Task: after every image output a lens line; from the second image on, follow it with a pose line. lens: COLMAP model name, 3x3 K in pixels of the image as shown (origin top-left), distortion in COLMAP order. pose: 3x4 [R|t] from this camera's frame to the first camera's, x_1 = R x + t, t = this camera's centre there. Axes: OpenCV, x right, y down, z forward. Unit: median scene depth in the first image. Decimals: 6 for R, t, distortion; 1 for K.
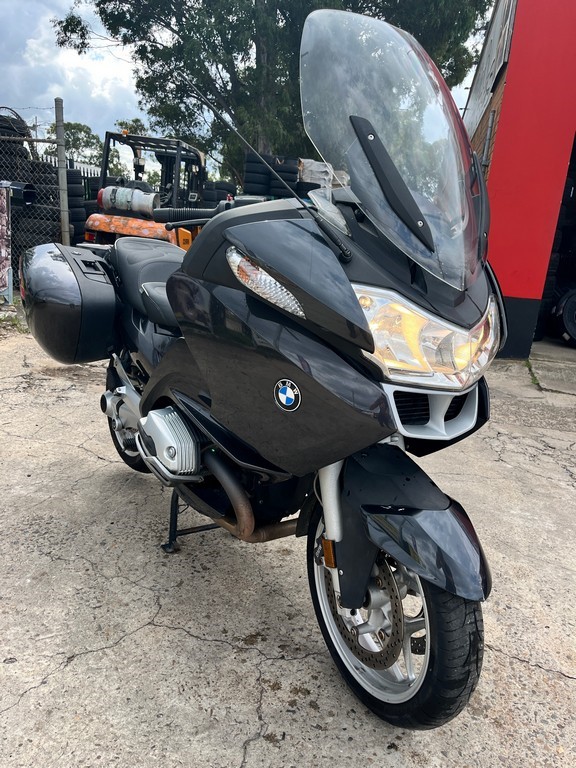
lens RADIAL K [[565.4, 0, 290.5], [0, 565.4, 397.5], [0, 0, 1]] dist [0.070411, -0.107602]
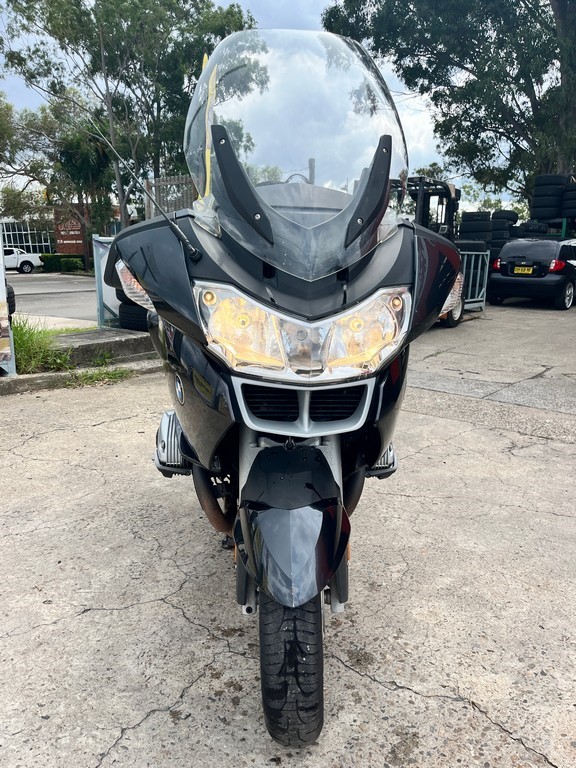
lens RADIAL K [[566.5, 0, 299.6], [0, 566.5, 404.9], [0, 0, 1]] dist [0.071384, -0.108674]
pose [[0.876894, 0.023652, -0.480101, 0.540231], [-0.048980, 0.997987, -0.040297, 0.044078], [0.478181, 0.058852, 0.876287, 0.117542]]
